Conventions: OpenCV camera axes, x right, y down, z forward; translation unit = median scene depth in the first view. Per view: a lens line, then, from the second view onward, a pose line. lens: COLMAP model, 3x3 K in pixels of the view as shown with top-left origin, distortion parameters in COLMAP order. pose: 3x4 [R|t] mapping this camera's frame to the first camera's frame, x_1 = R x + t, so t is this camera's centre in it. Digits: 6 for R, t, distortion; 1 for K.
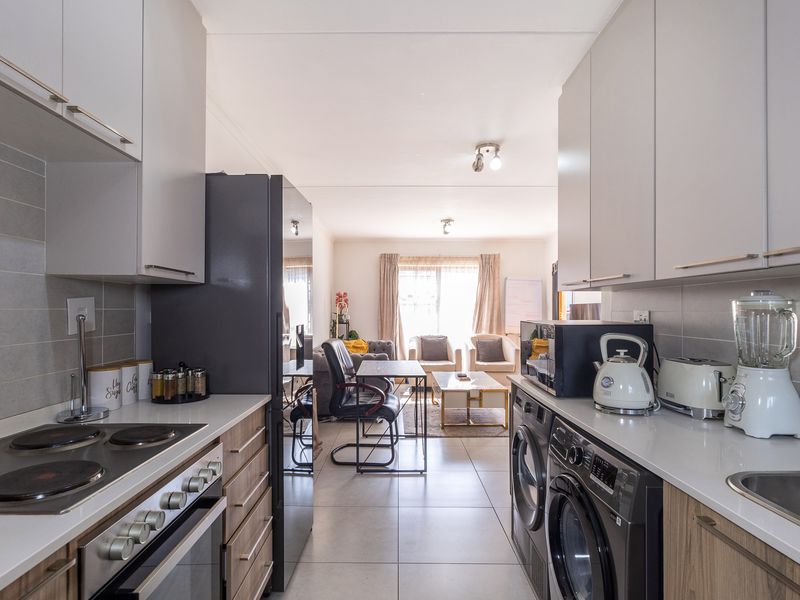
lens RADIAL K [[420.0, 0, 399.3], [0, 420.0, 305.6], [0, 0, 1]] dist [0.014864, -0.000624]
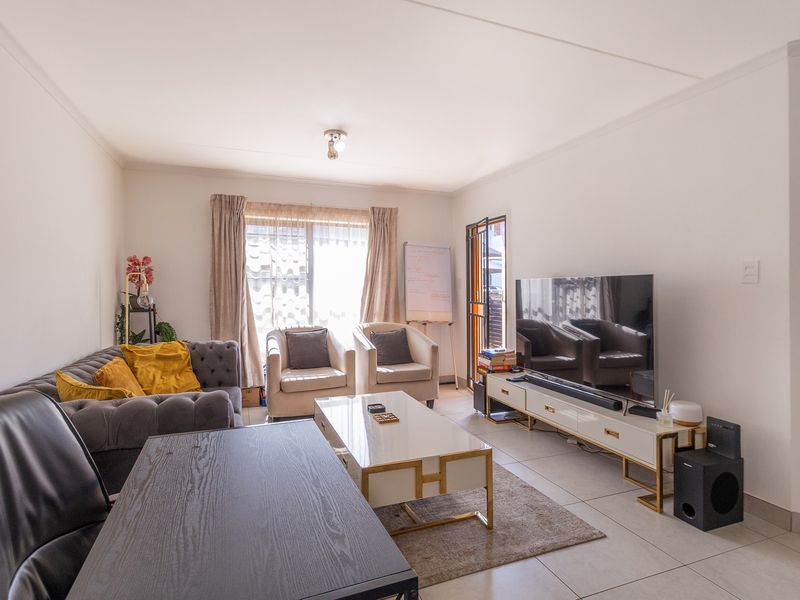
lens RADIAL K [[420.0, 0, 394.1], [0, 420.0, 303.7], [0, 0, 1]] dist [0.014864, -0.000624]
pose [[0.940594, -0.011856, 0.339325, -0.007722], [-0.003281, 0.999026, 0.044001, 0.005974], [-0.339517, -0.042501, 0.939639, 0.342762]]
